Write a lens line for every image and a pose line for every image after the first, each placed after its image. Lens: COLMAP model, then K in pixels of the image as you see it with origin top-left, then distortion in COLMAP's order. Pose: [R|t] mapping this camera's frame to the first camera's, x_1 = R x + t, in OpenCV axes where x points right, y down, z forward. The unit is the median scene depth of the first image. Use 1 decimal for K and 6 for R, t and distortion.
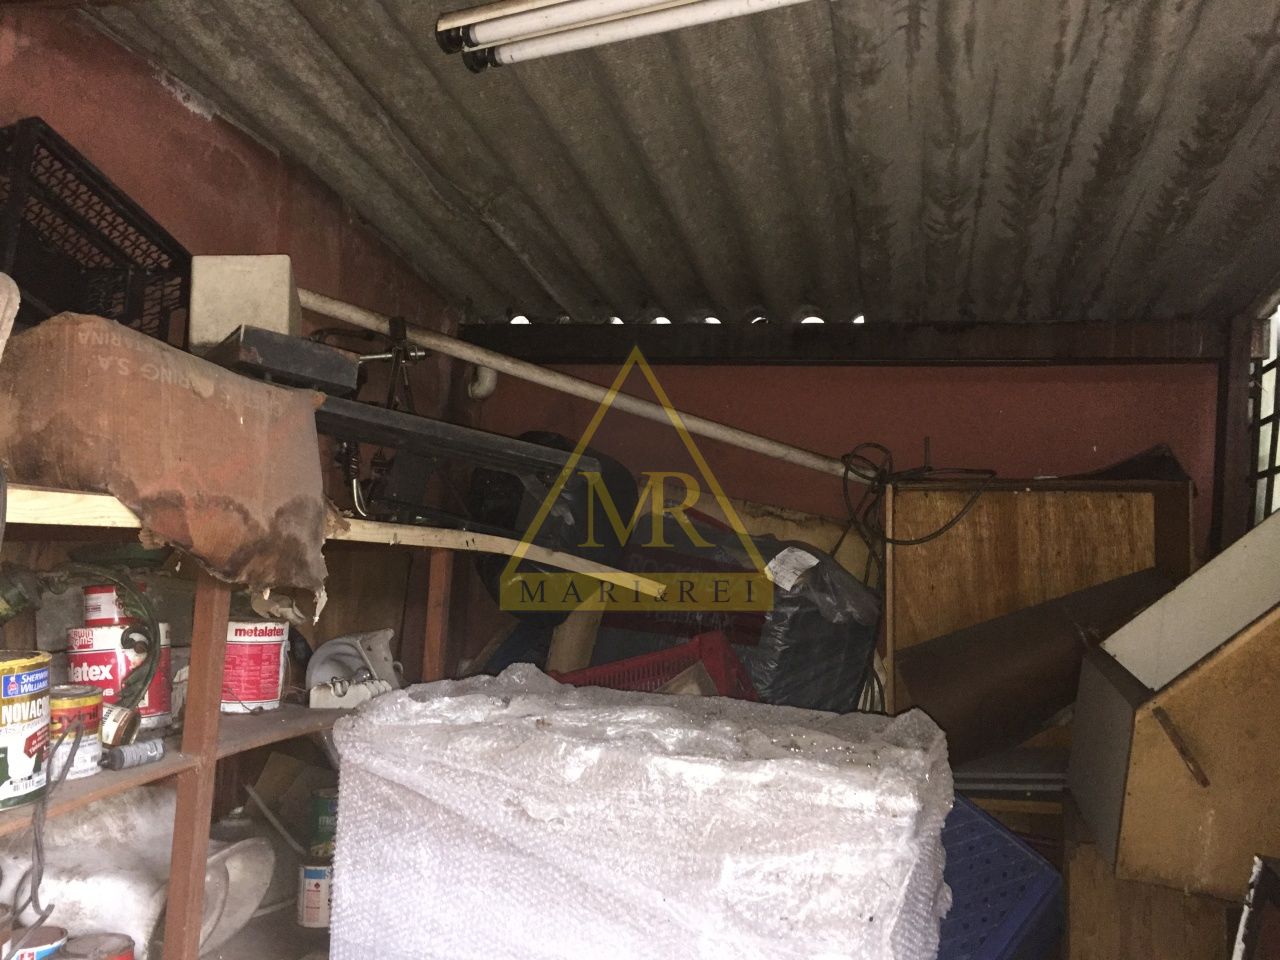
lens RADIAL K [[1040.6, 0, 699.8], [0, 1040.6, 477.1], [0, 0, 1]] dist [0.068981, -0.069591]
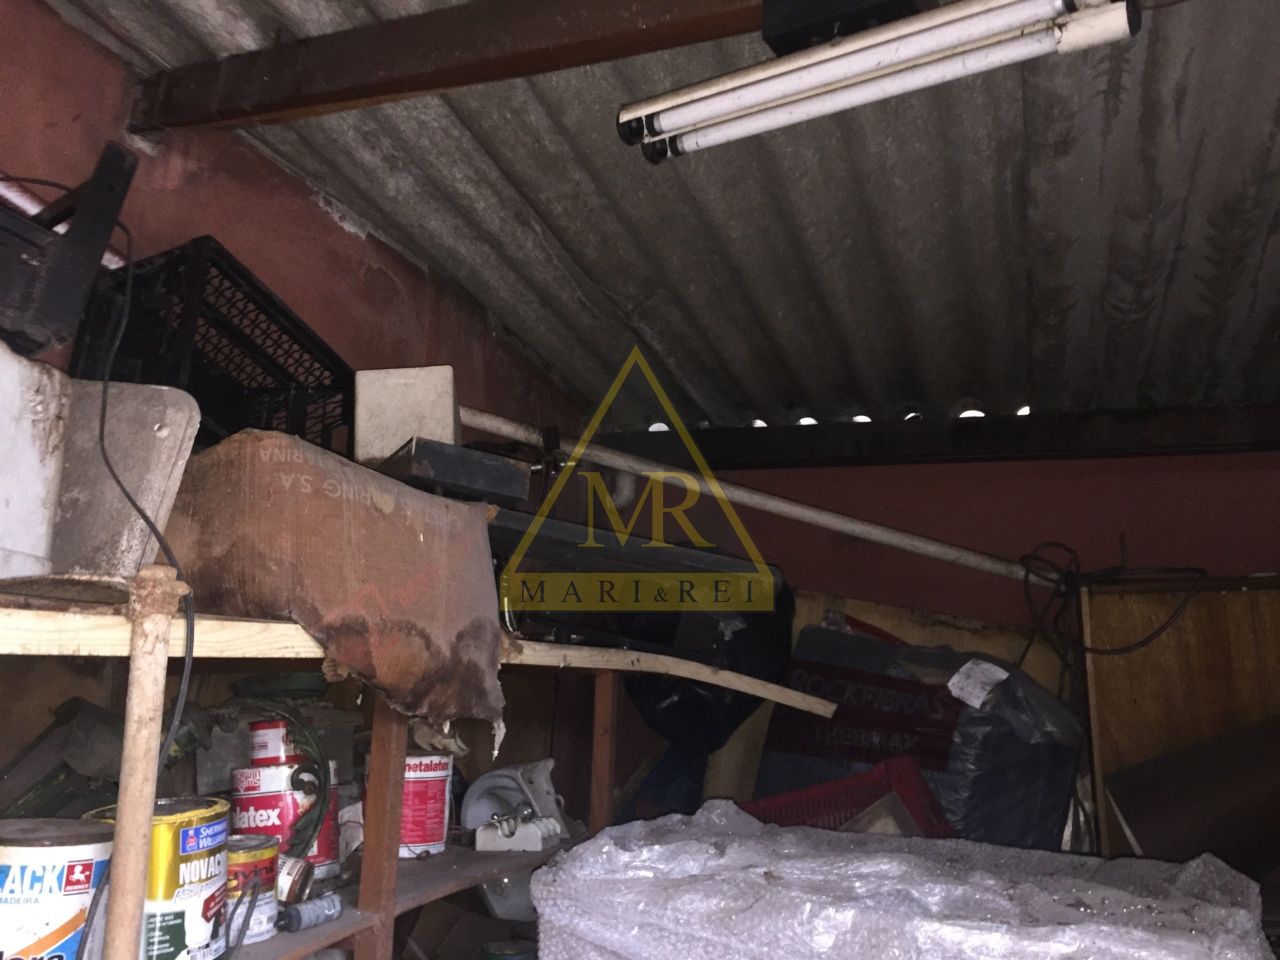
lens RADIAL K [[953.9, 0, 623.5], [0, 953.9, 498.0], [0, 0, 1]] dist [0.065499, -0.080521]
pose [[0.997016, -0.036253, -0.068156, -0.178350], [0.029727, 0.995087, -0.094438, -0.003159], [0.071245, 0.092130, 0.993195, 0.151657]]
